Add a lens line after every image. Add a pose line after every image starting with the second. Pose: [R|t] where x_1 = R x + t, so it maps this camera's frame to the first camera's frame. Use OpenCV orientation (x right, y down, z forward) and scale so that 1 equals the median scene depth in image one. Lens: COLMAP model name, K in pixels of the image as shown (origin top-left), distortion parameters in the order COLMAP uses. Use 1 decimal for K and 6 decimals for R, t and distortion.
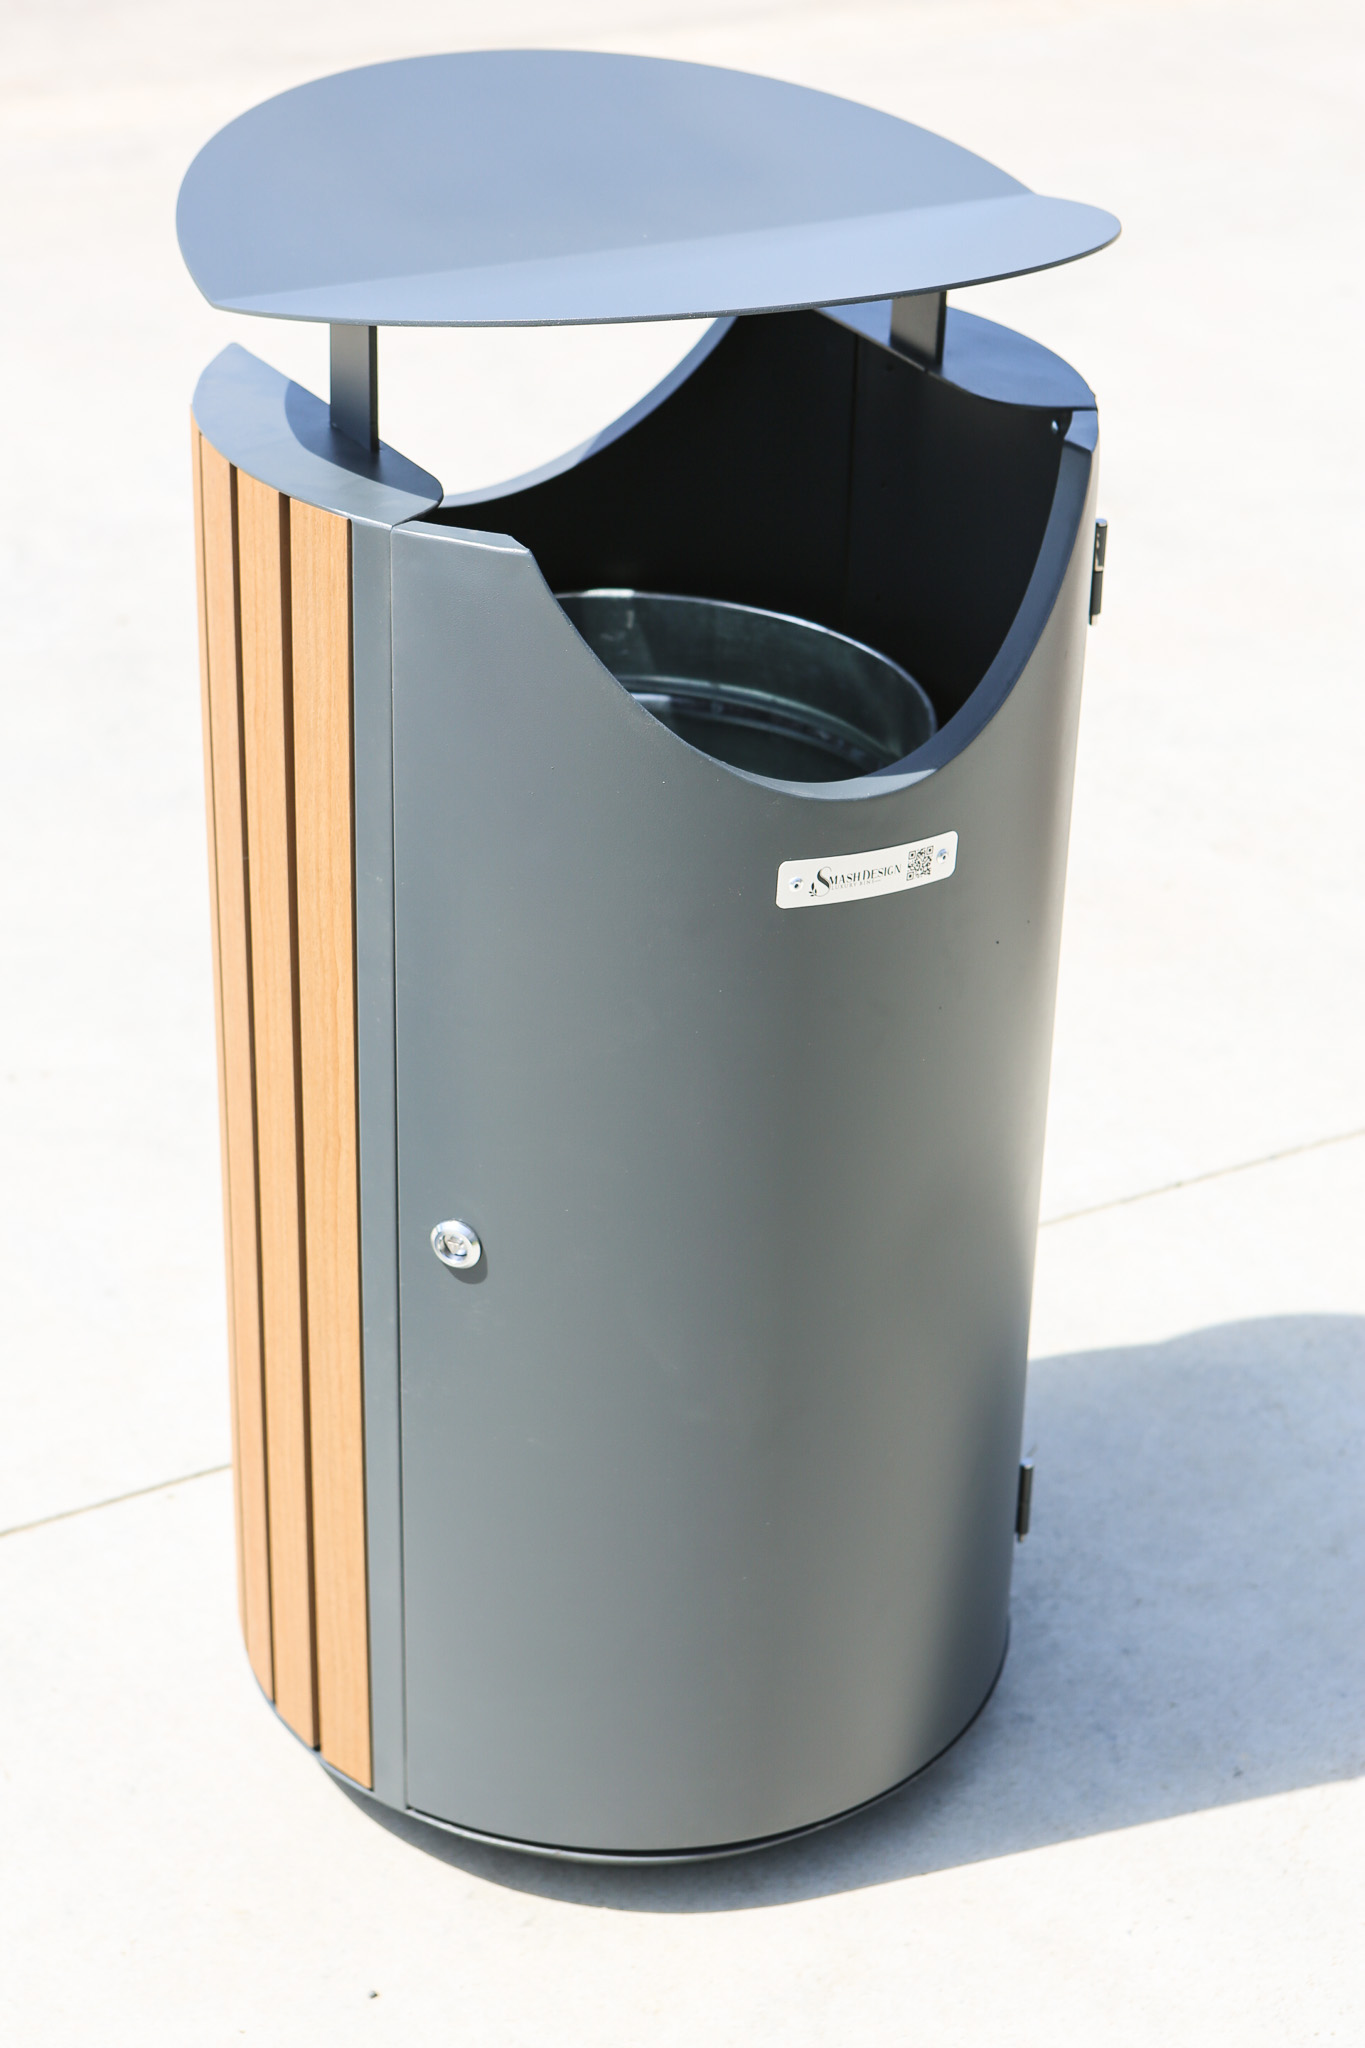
lens RADIAL K [[3619.4, 0, 682.5], [0, 3619.4, 1024.0], [0, 0, 1]] dist [0.162893, -0.005642]
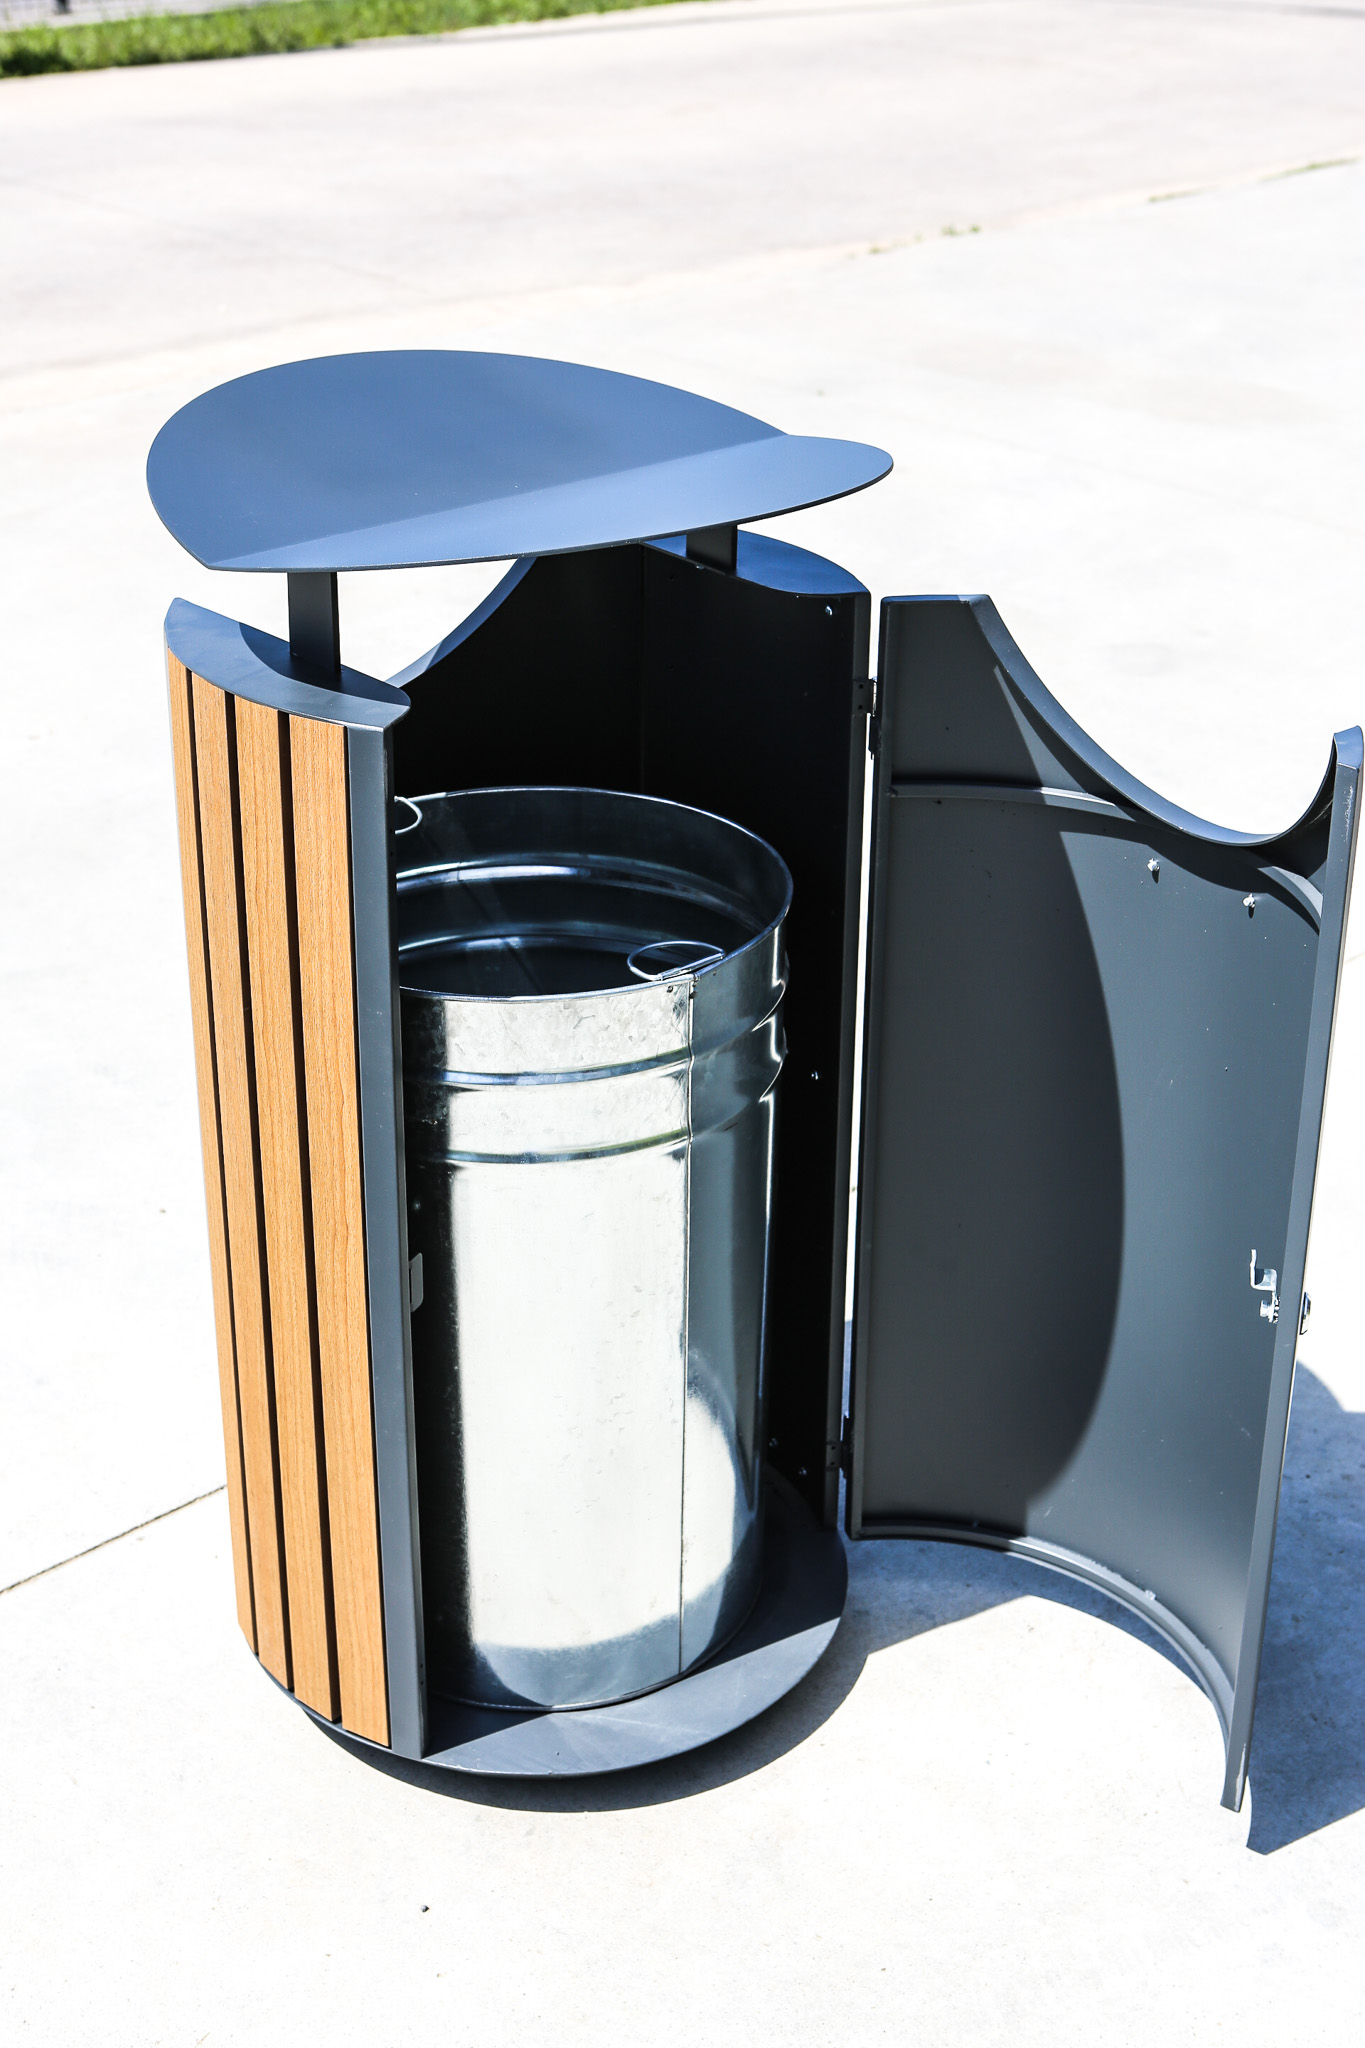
lens RADIAL K [[2811.0, 0, 682.5], [0, 2811.0, 1024.0], [0, 0, 1]] dist [0.018671, 0.079112]
pose [[0.976114, -0.108587, 0.188177, -0.157315], [0.113369, 0.993443, -0.014806, -0.009872], [-0.185335, 0.035786, 0.982024, 0.036399]]
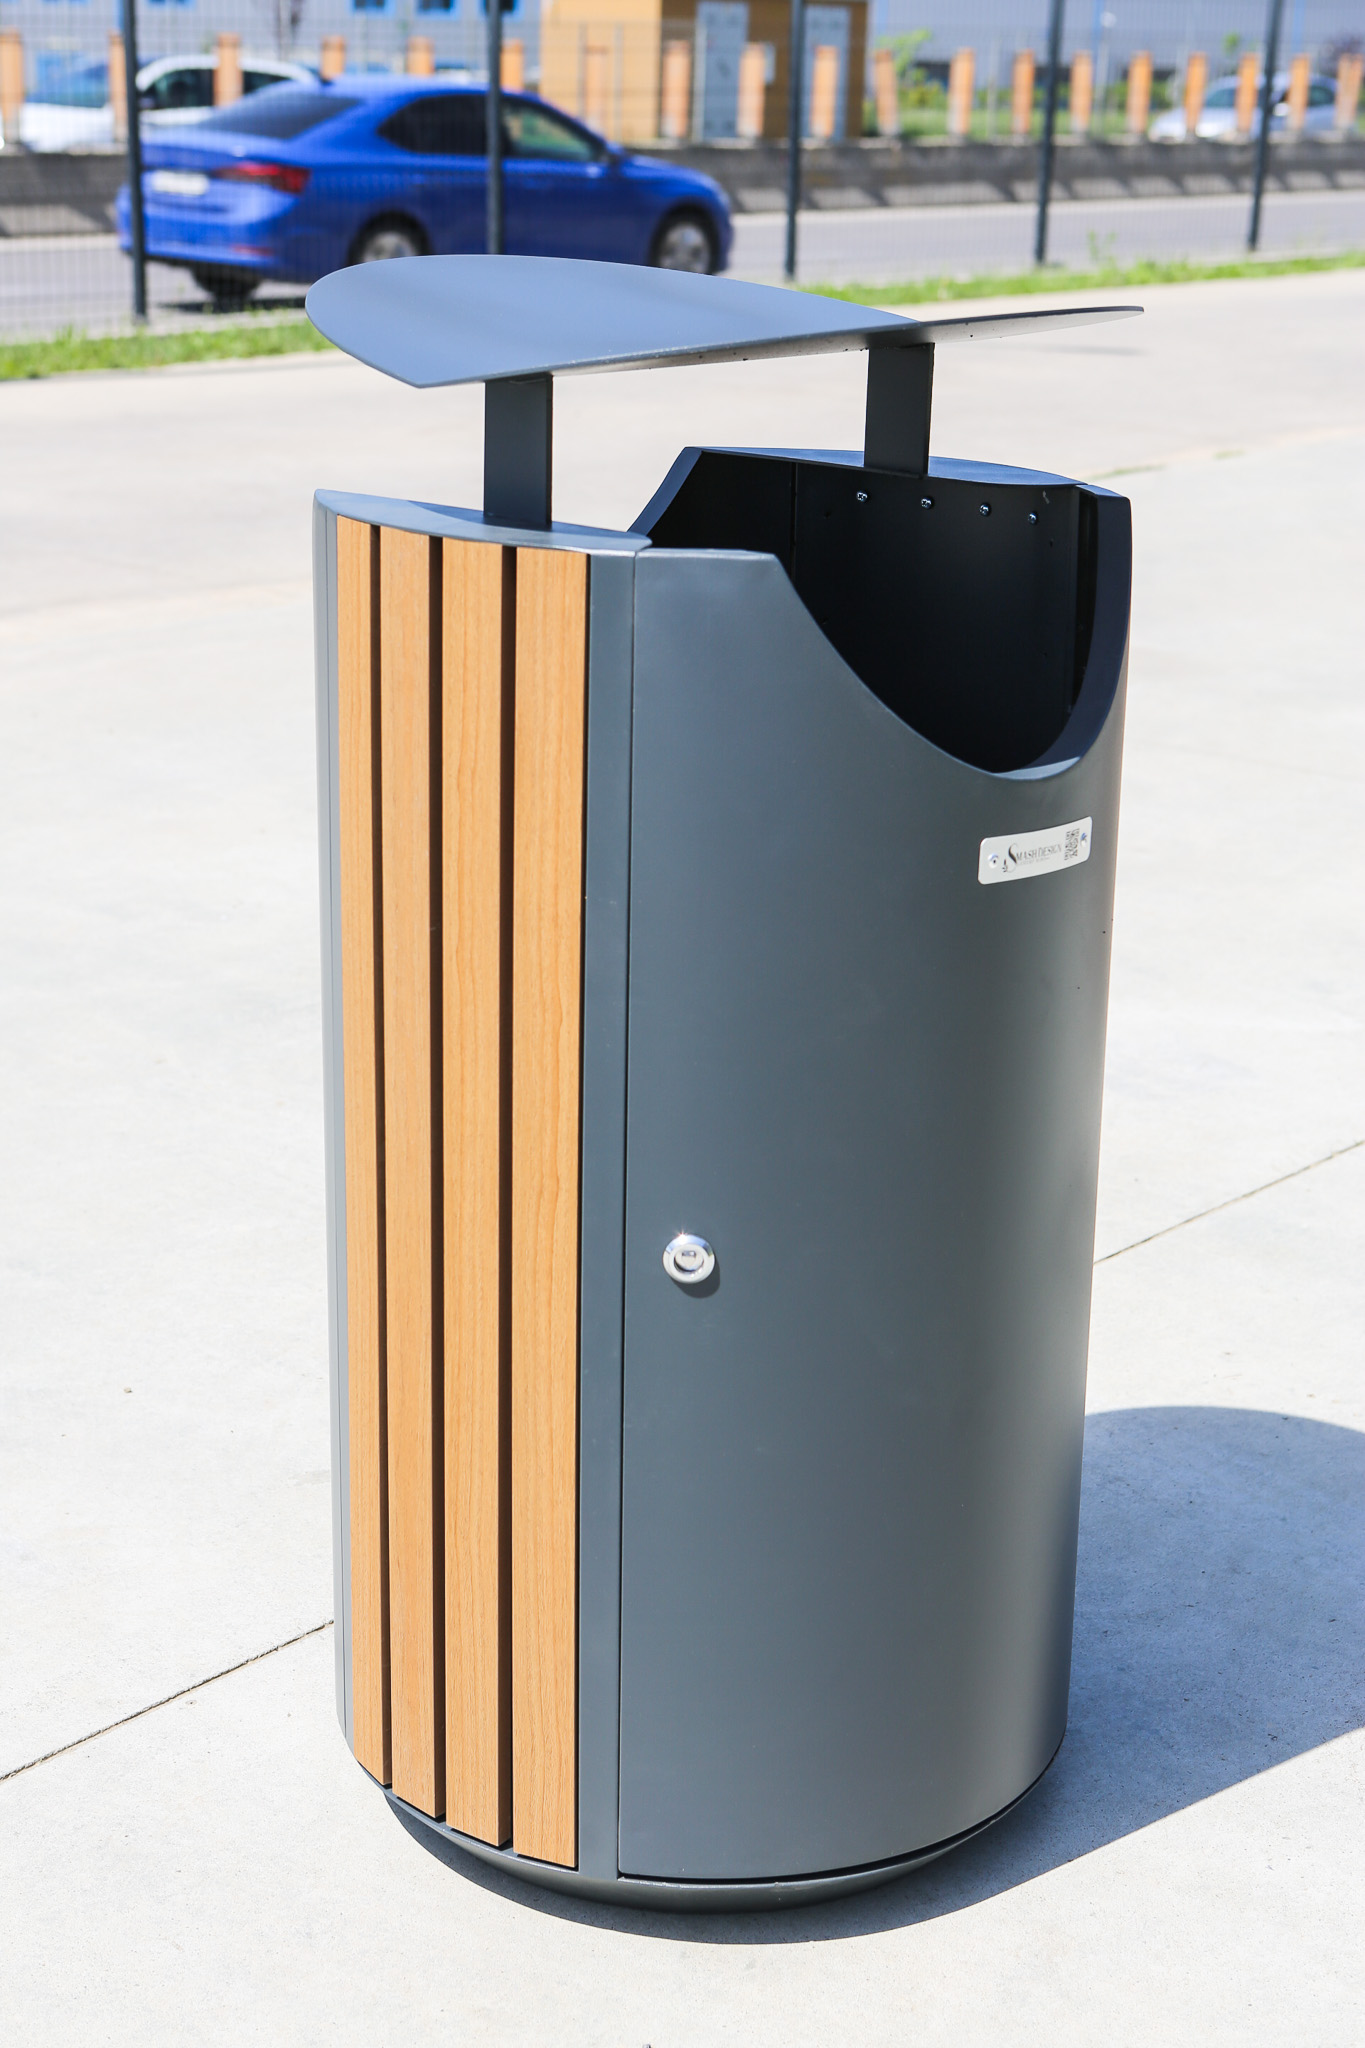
lens RADIAL K [[3172.8, 0, 682.5], [0, 3172.8, 1024.0], [0, 0, 1]] dist [0.070274, 0.012013]
pose [[0.945647, -0.102230, 0.308707, -0.342628], [0.158175, 0.974036, -0.161973, 0.143625], [-0.284133, 0.201999, 0.937265, 0.120517]]
